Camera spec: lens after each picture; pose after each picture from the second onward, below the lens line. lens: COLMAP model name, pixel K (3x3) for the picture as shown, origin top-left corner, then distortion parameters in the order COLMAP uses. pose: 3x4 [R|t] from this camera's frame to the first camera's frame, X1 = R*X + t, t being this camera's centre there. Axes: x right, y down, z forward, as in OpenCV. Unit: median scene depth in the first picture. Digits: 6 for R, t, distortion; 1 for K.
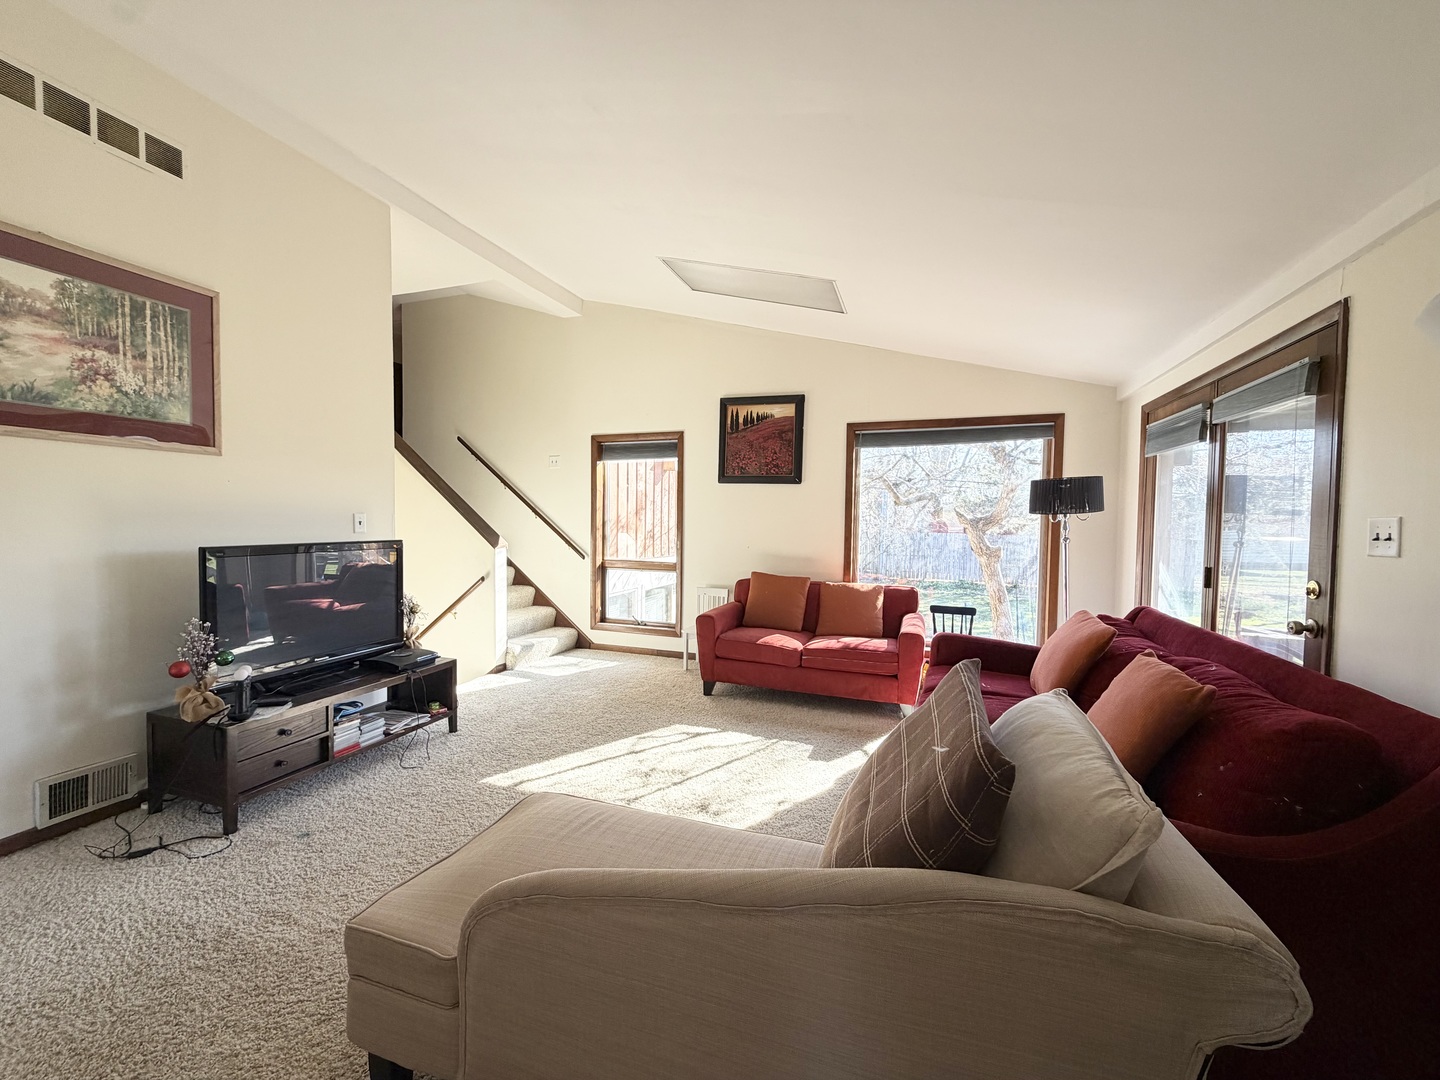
lens RADIAL K [[583.8, 0, 719.8], [0, 583.8, 539.3], [0, 0, 1]] dist [-0.000940, -0.000429]
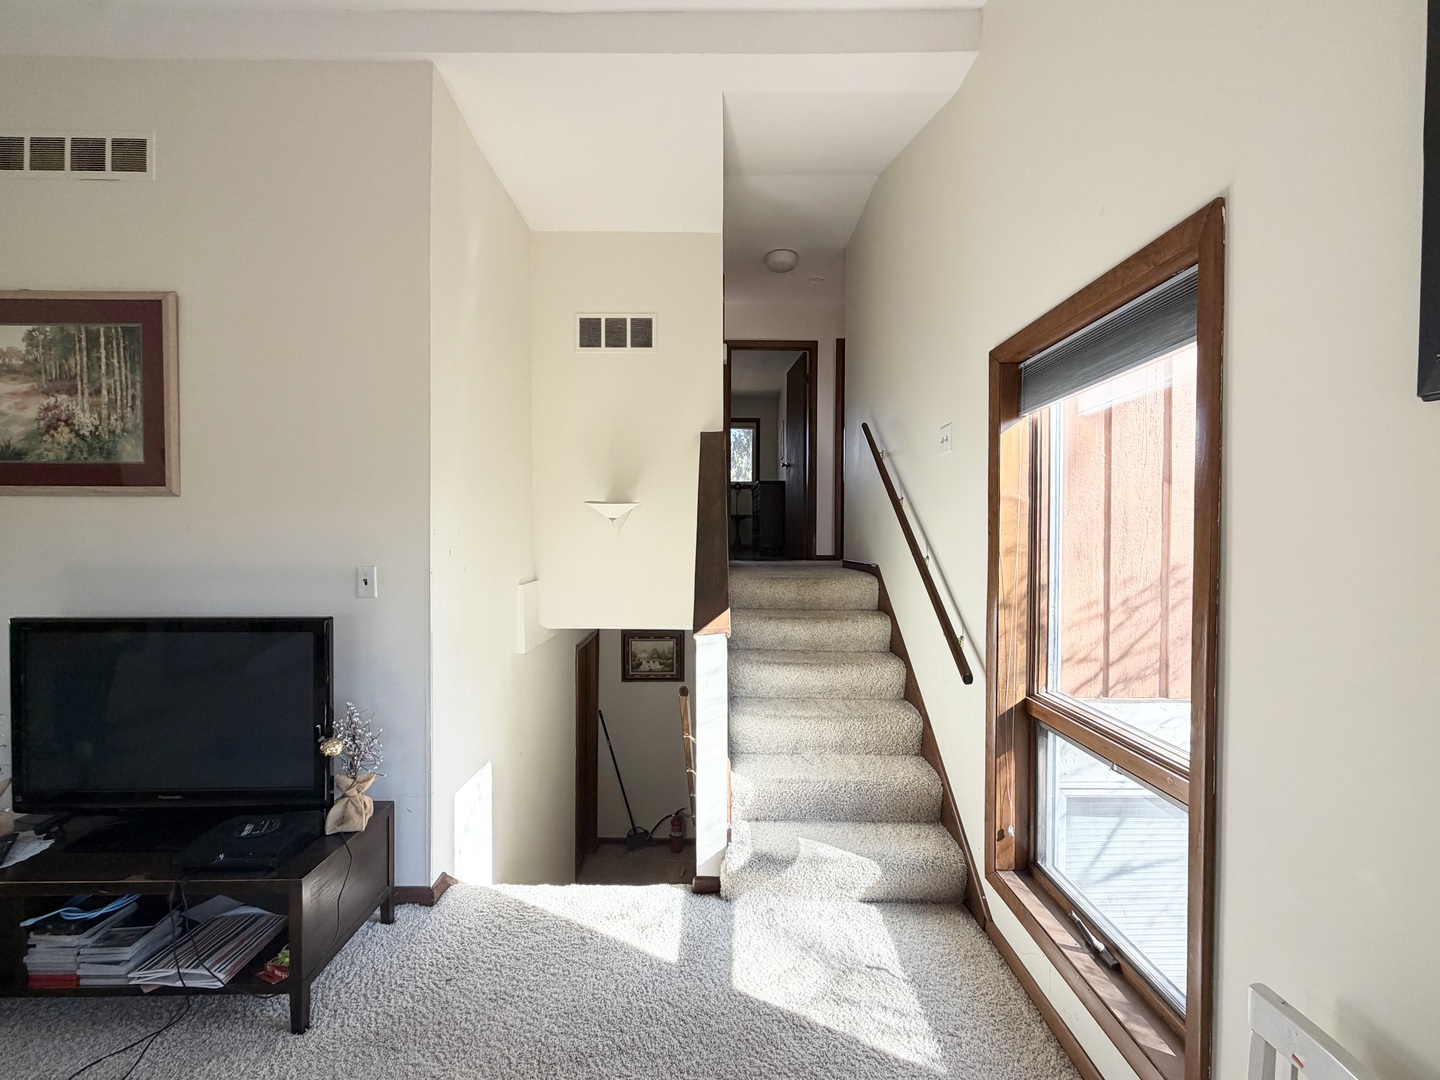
lens RADIAL K [[583.8, 0, 716.8], [0, 583.8, 543.9], [0, 0, 1]] dist [-0.000940, -0.000429]
pose [[0.335196, 0.001543, -0.942147, 0.144111], [-0.031350, 0.999463, -0.009517, -0.099456], [0.941627, 0.032726, 0.335064, 1.507680]]
